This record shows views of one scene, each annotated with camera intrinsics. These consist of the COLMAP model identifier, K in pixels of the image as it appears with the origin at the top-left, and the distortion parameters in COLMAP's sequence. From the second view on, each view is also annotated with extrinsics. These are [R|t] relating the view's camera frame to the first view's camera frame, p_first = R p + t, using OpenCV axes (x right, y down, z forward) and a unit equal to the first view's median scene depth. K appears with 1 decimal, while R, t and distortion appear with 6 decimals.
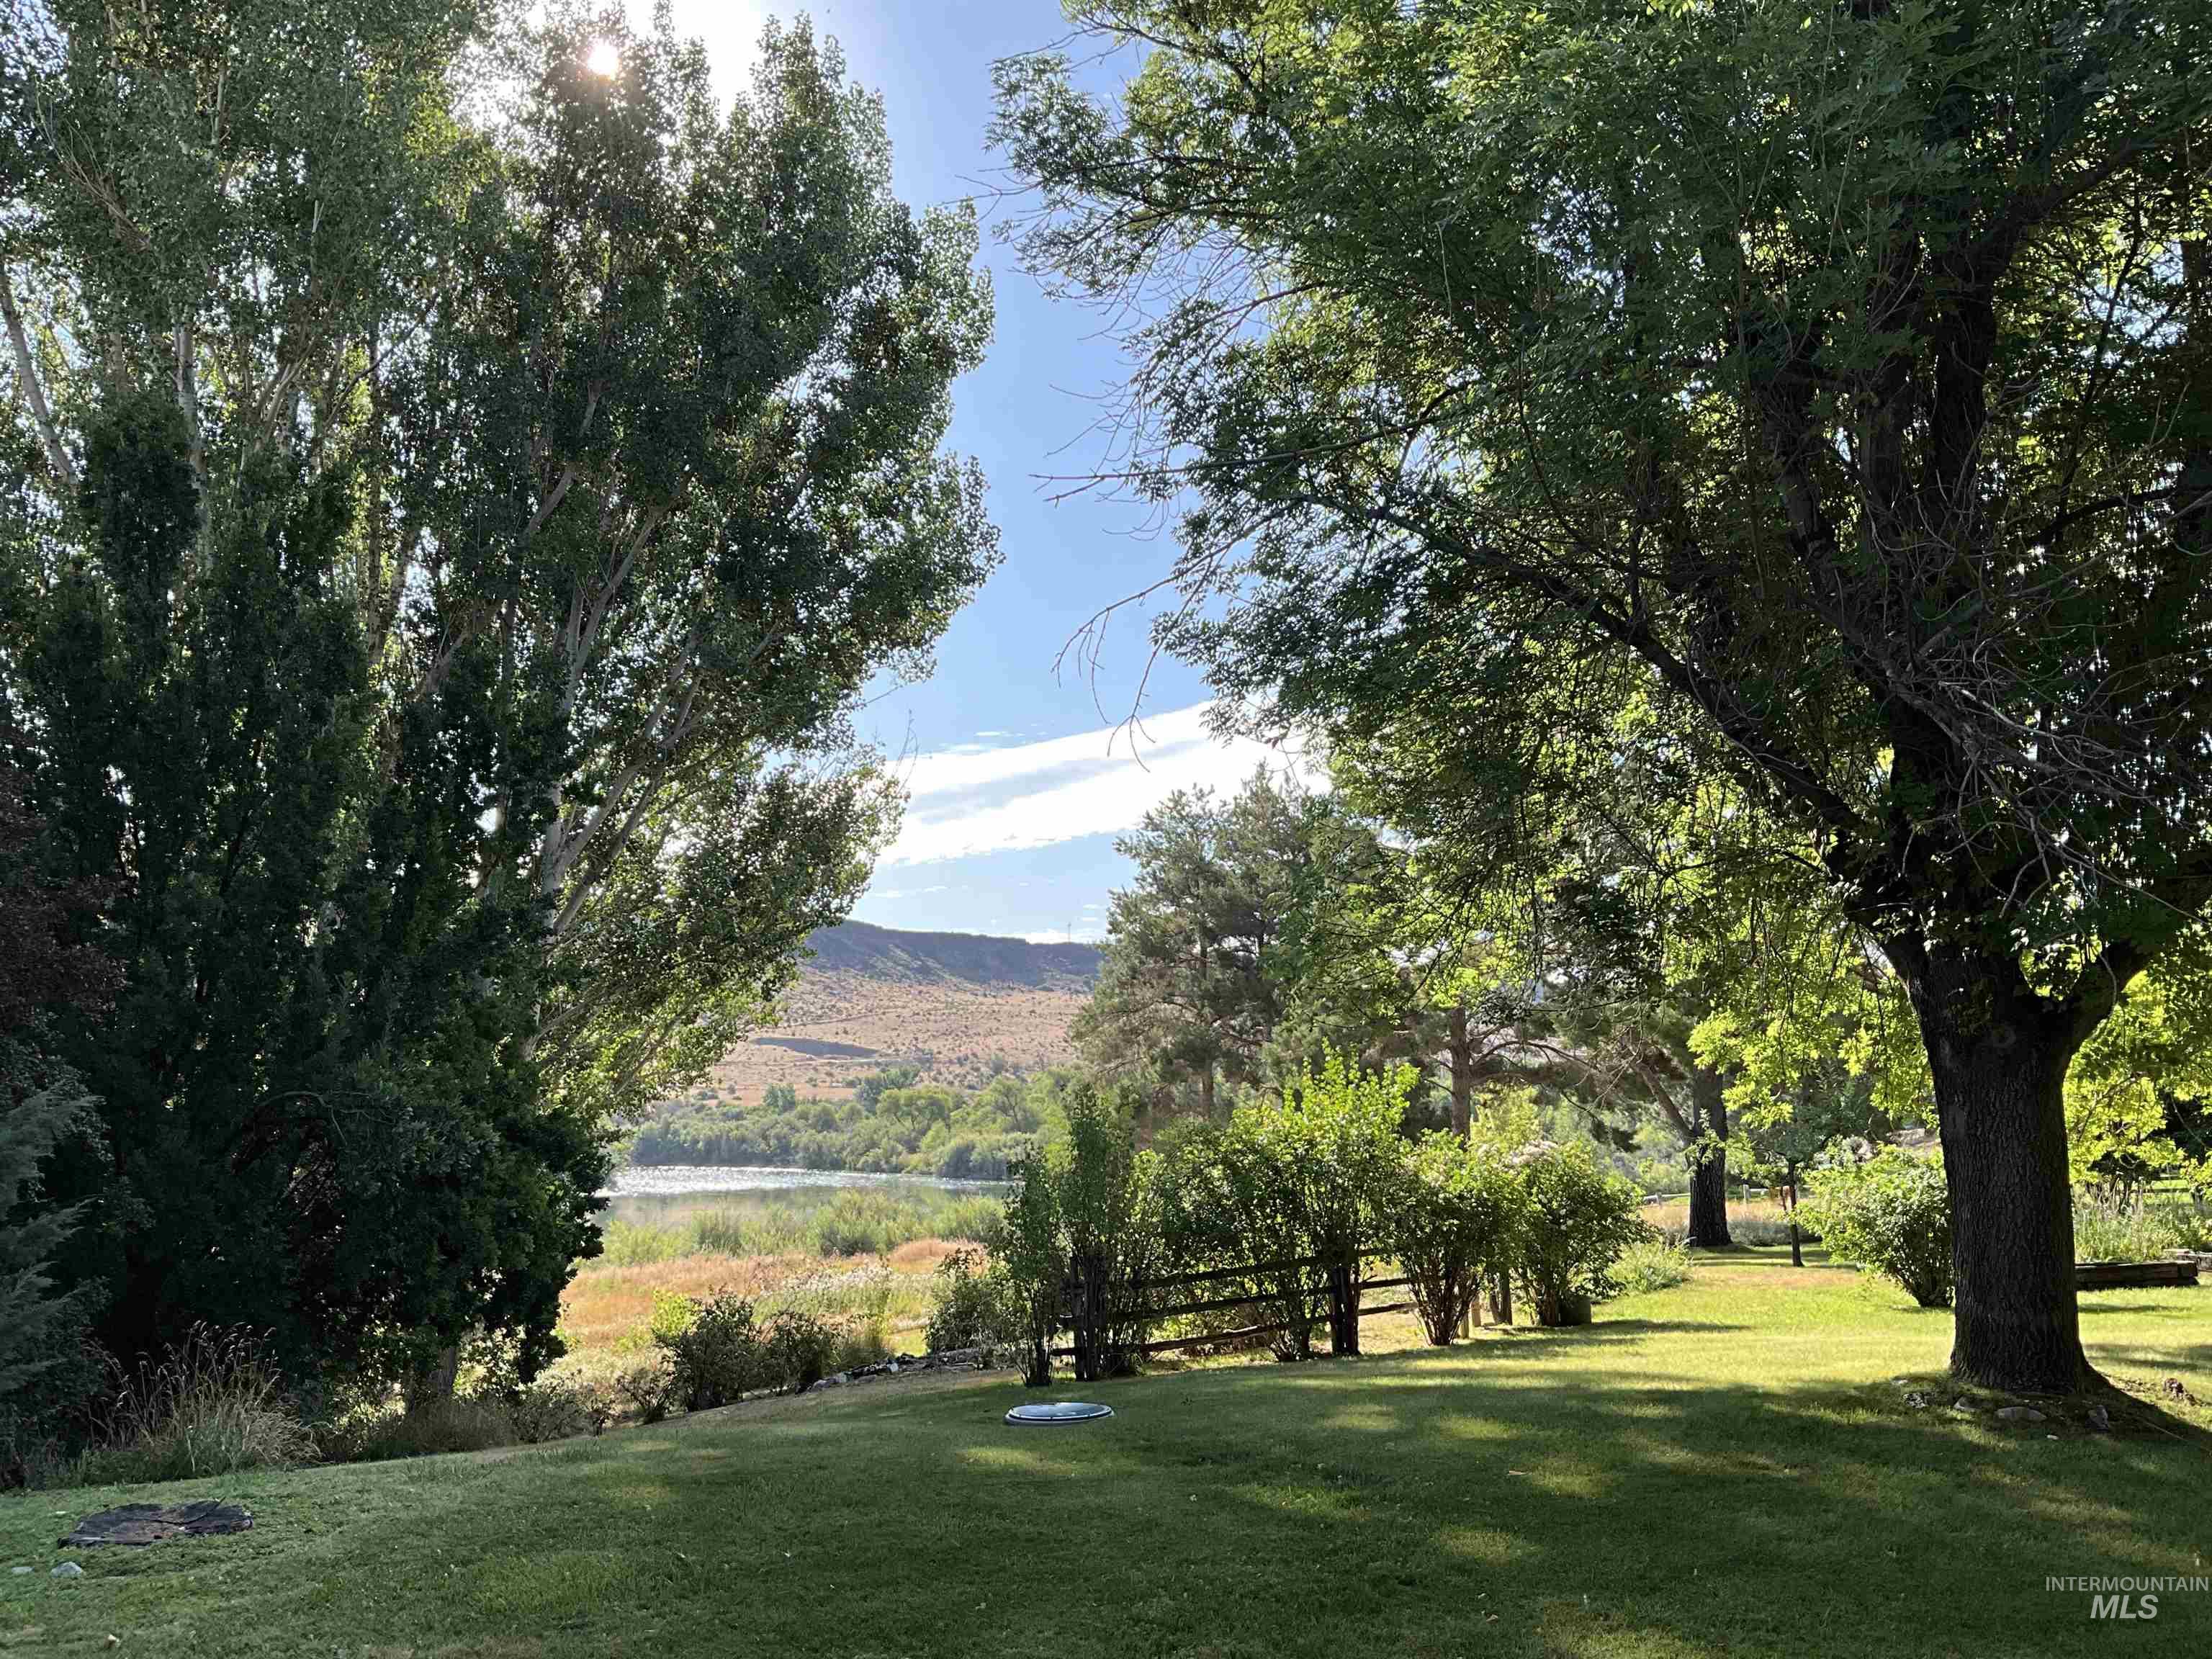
lens RADIAL K [[1823.9, 0, 1114.0], [0, 1823.9, 828.6], [0, 0, 1]] dist [0.039280, -0.013417]
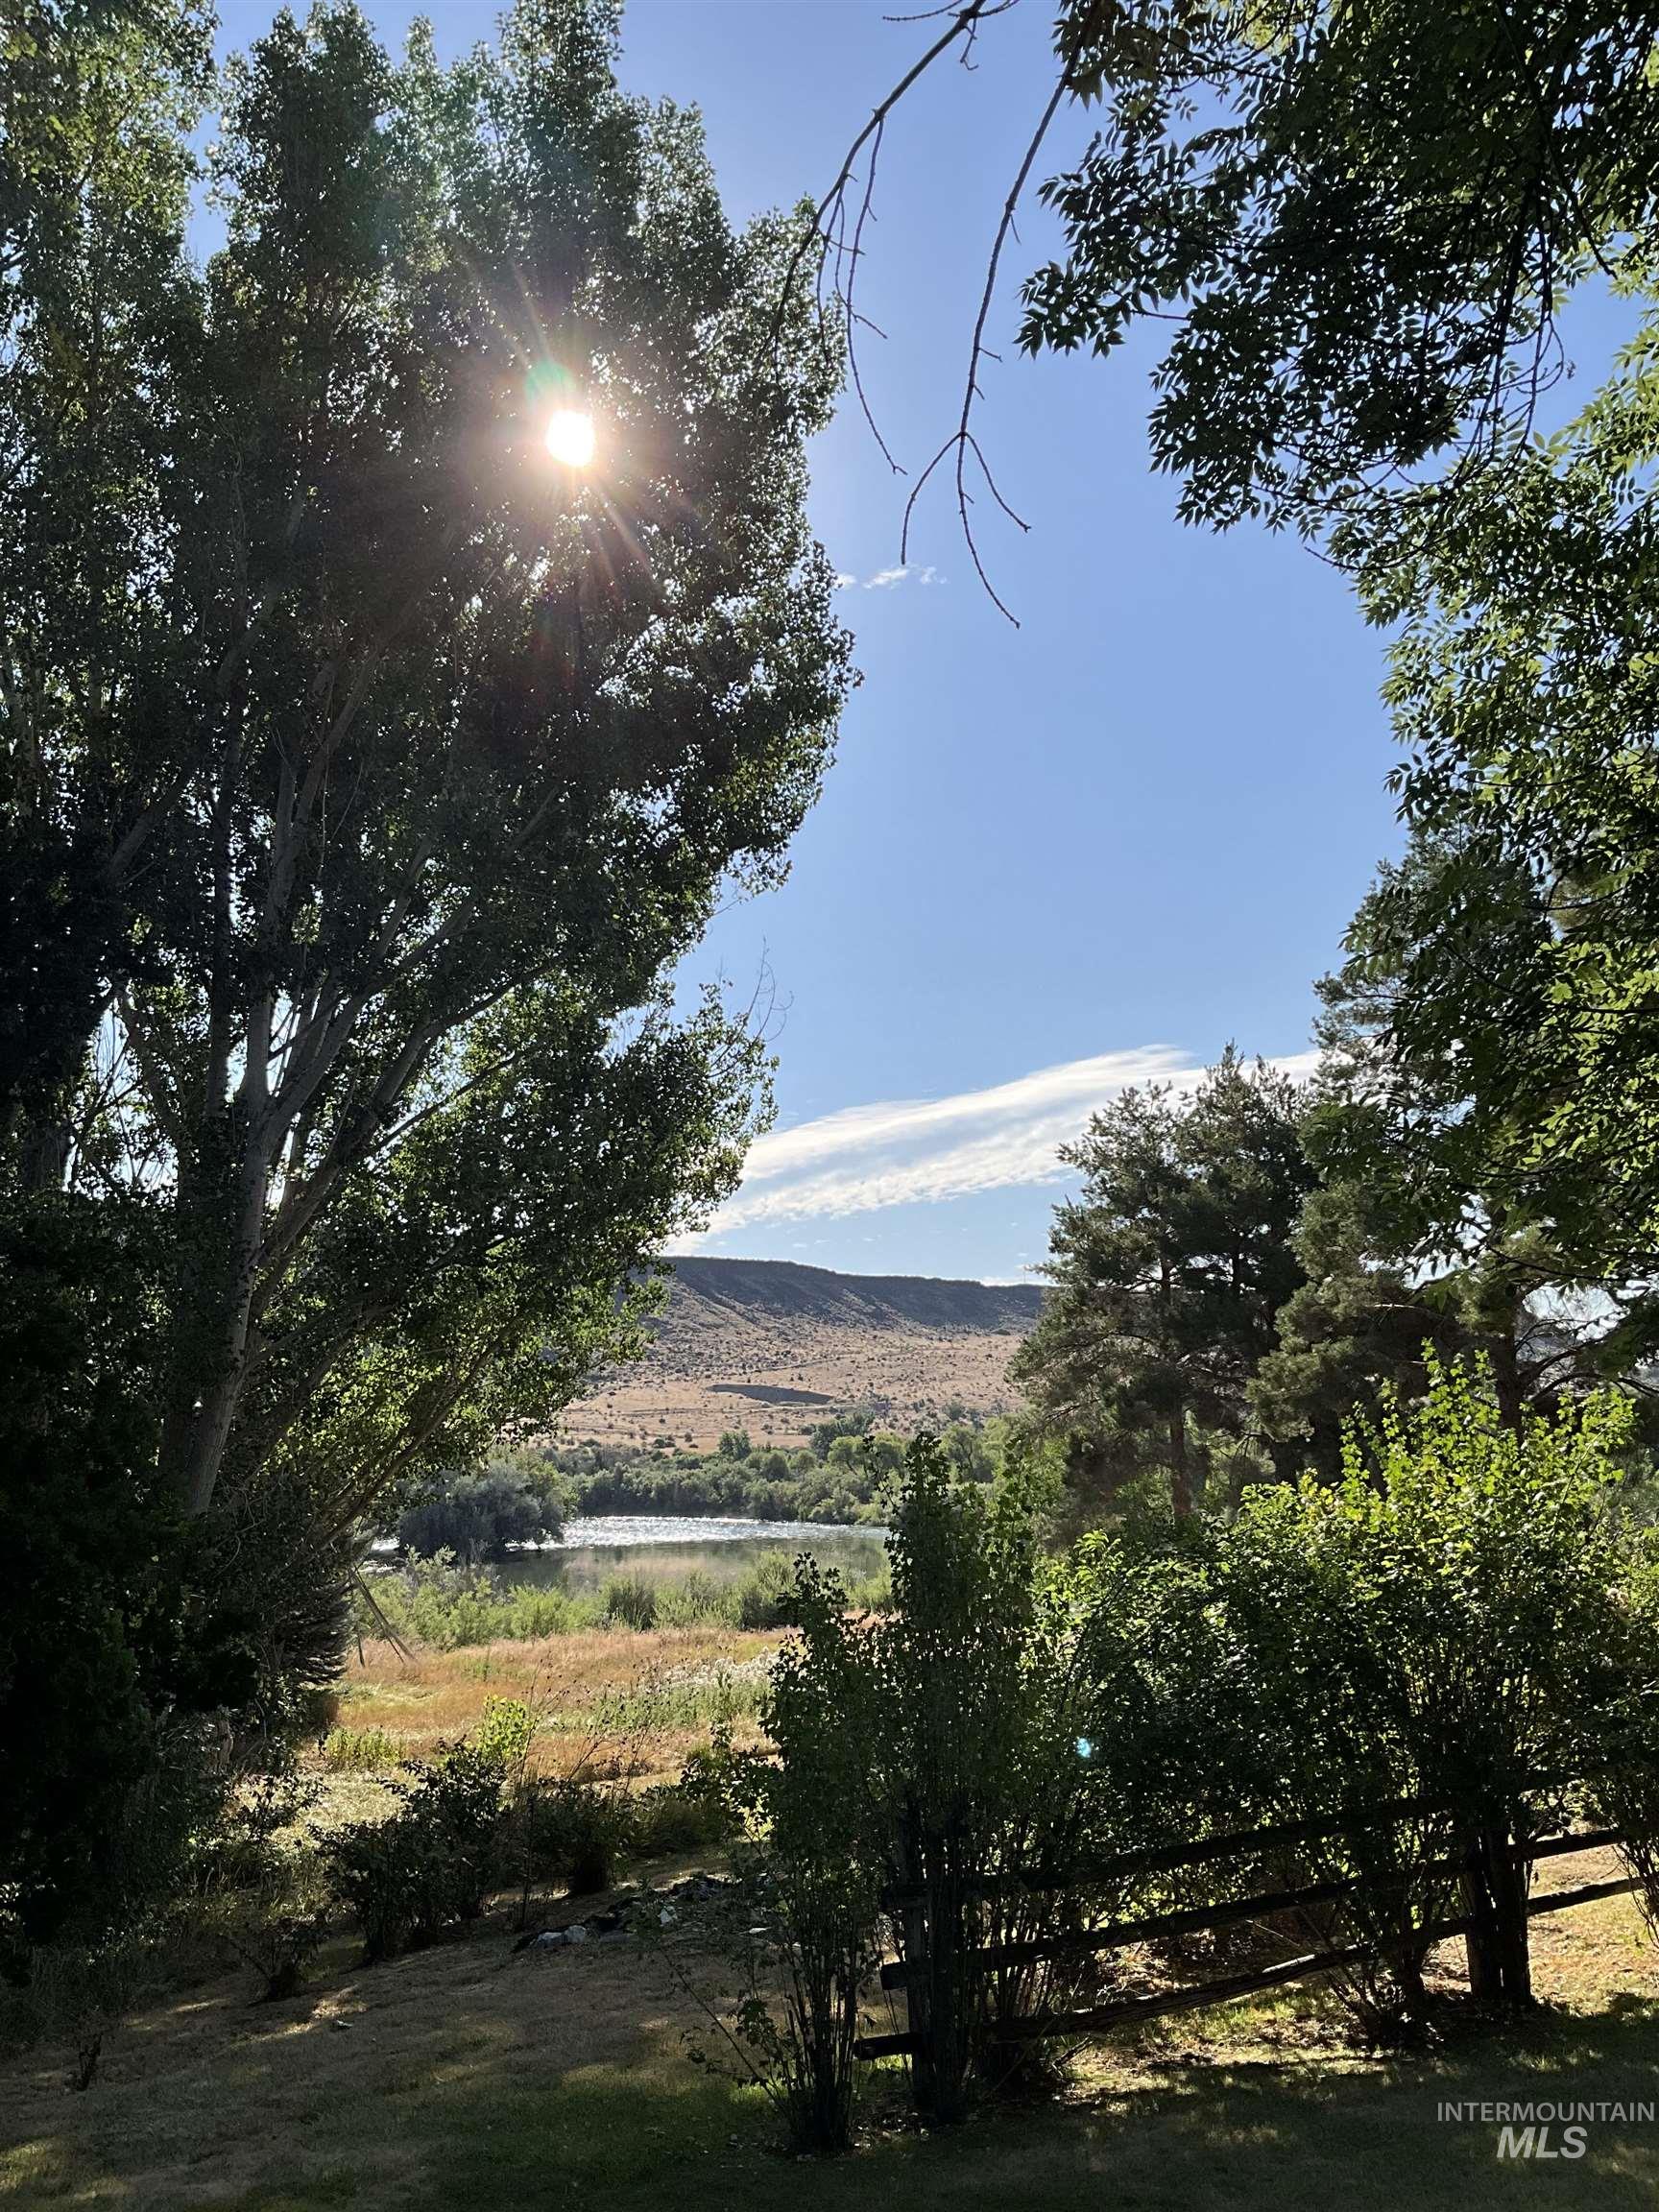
lens RADIAL K [[1823.9, 0, 815.4], [0, 1823.9, 1093.4], [0, 0, 1]] dist [0.039280, -0.013417]
pose [[0.990262, -0.030368, -0.135866, 0.005934], [0.024442, 0.998685, -0.045070, 0.019254], [0.137056, 0.041310, 0.989701, 0.140649]]
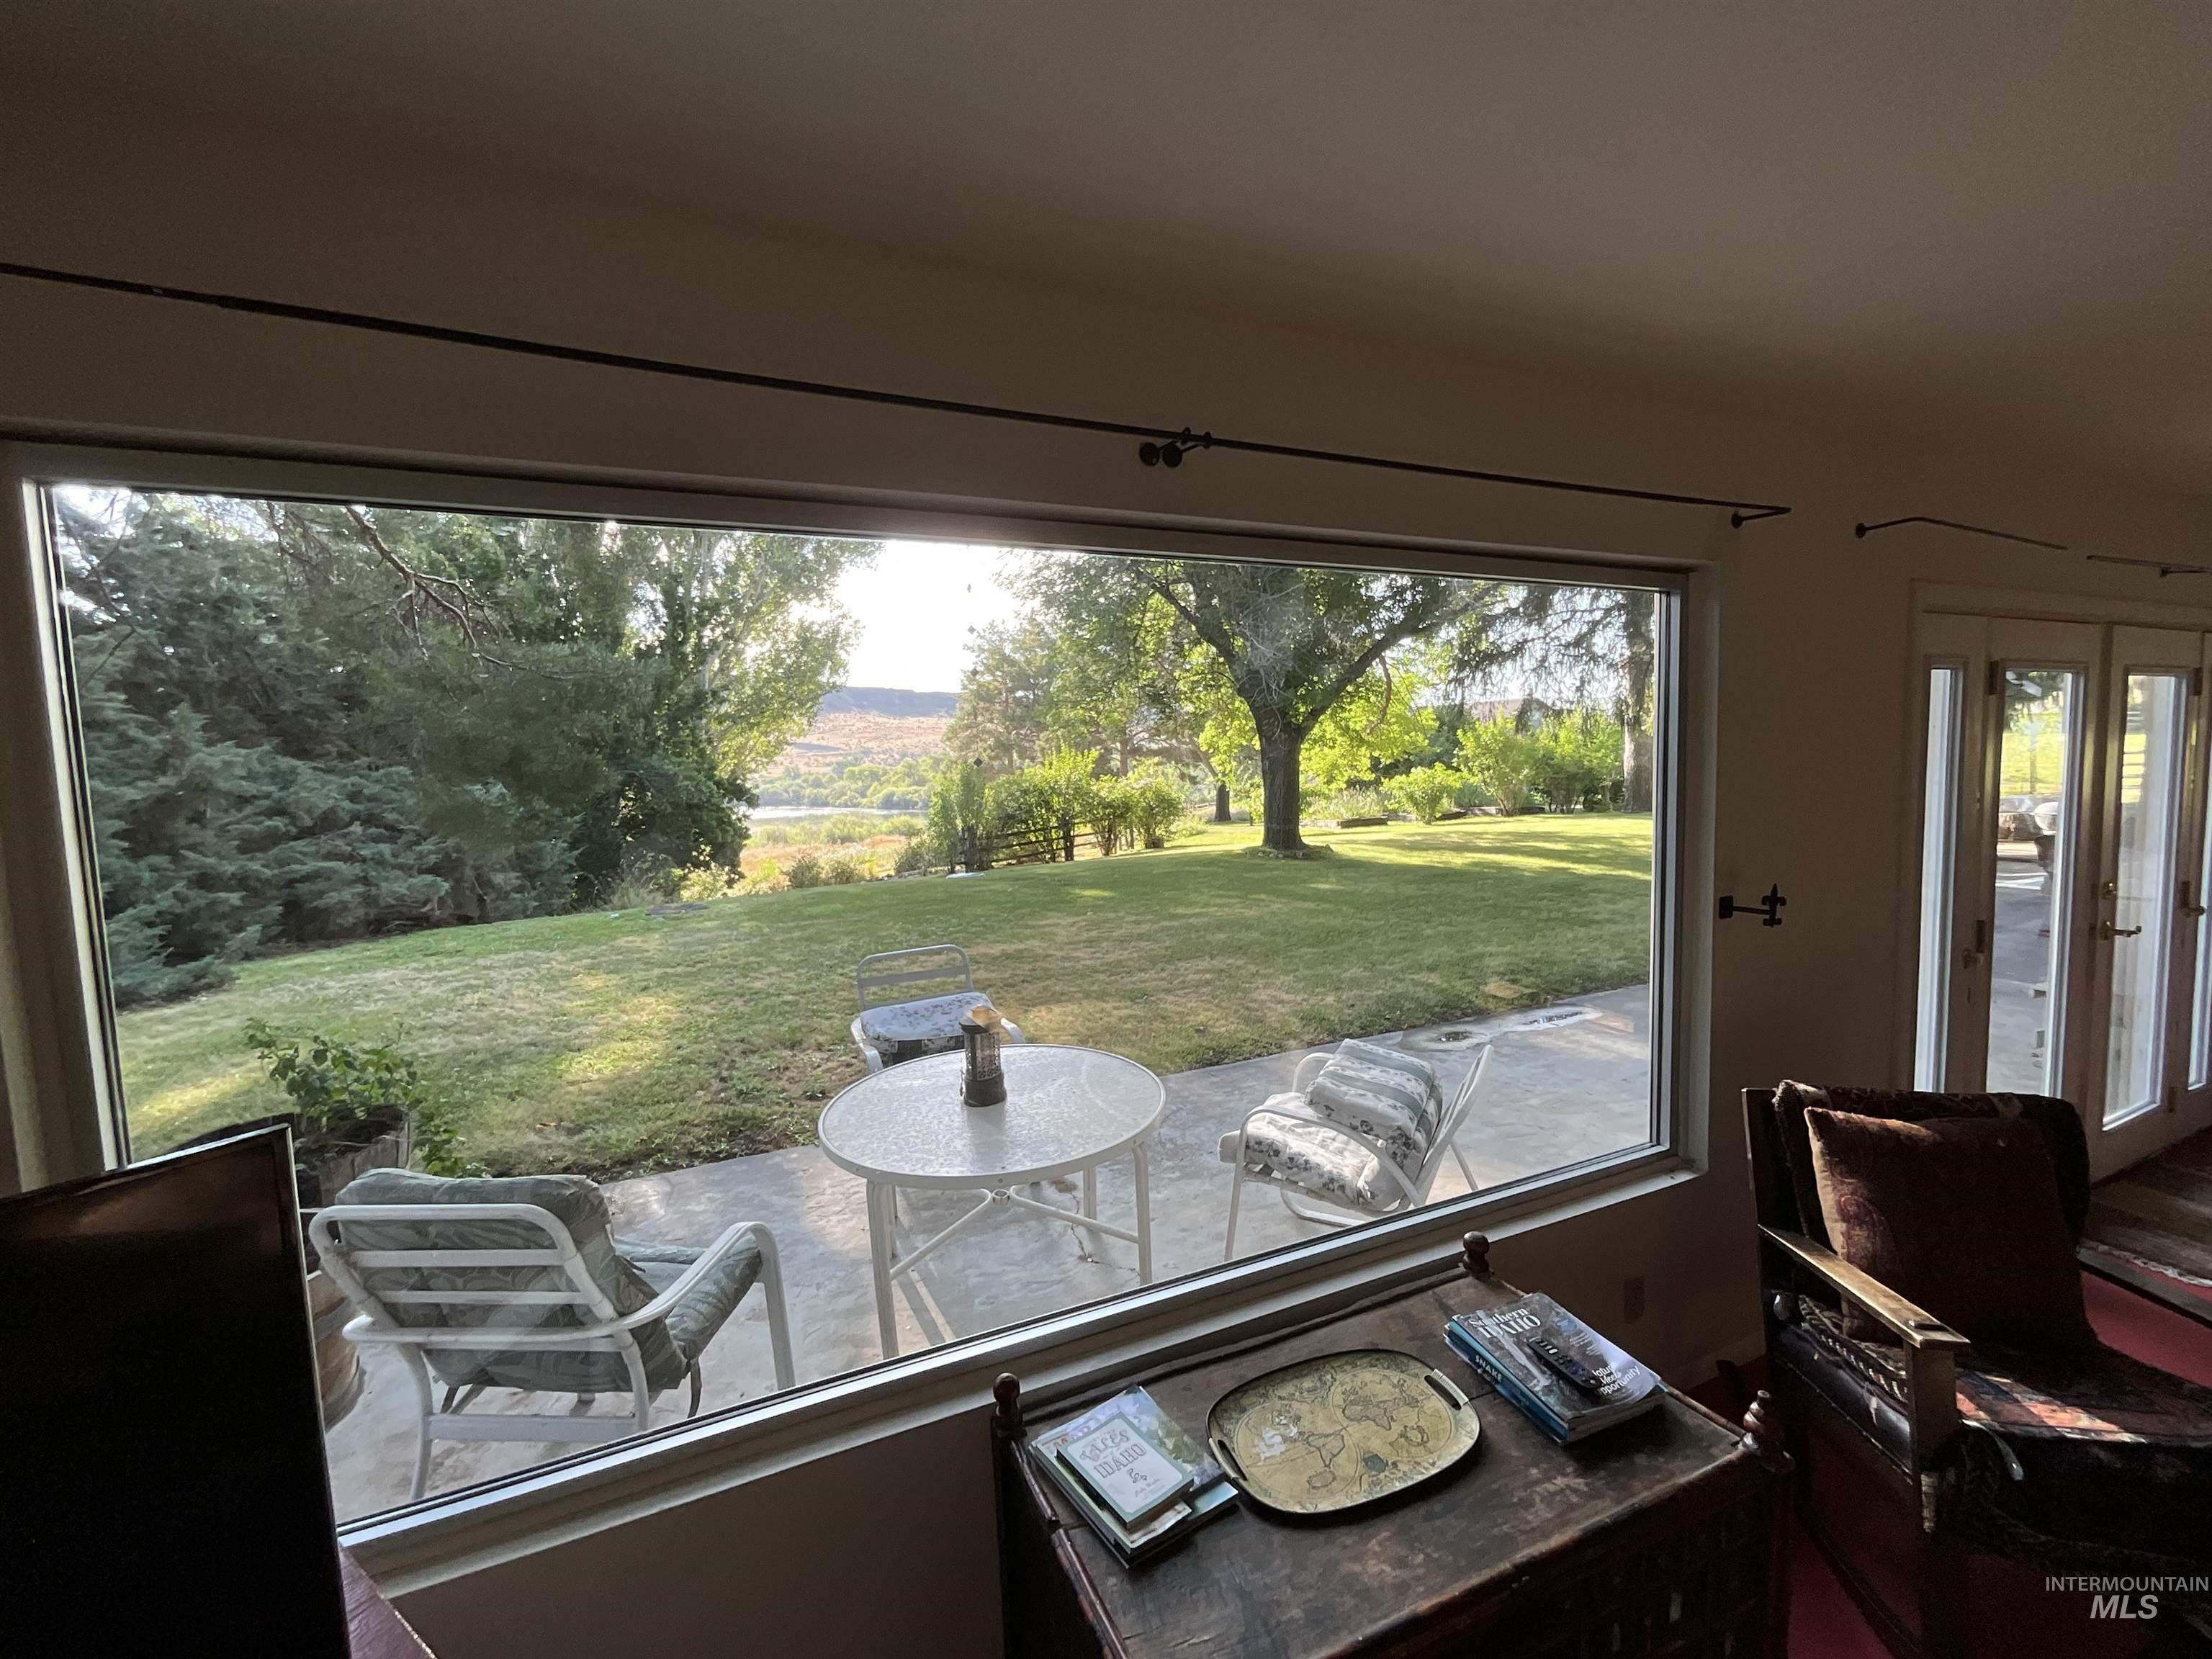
lens RADIAL K [[901.7, 0, 1102.0], [0, 901.7, 841.7], [0, 0, 1]] dist [-0.001220, 0.000036]
pose [[0.987945, -0.035632, 0.150652, -0.005433], [0.000494, 0.973870, 0.227104, -0.008085], [-0.154807, -0.224292, 0.962148, -0.061402]]
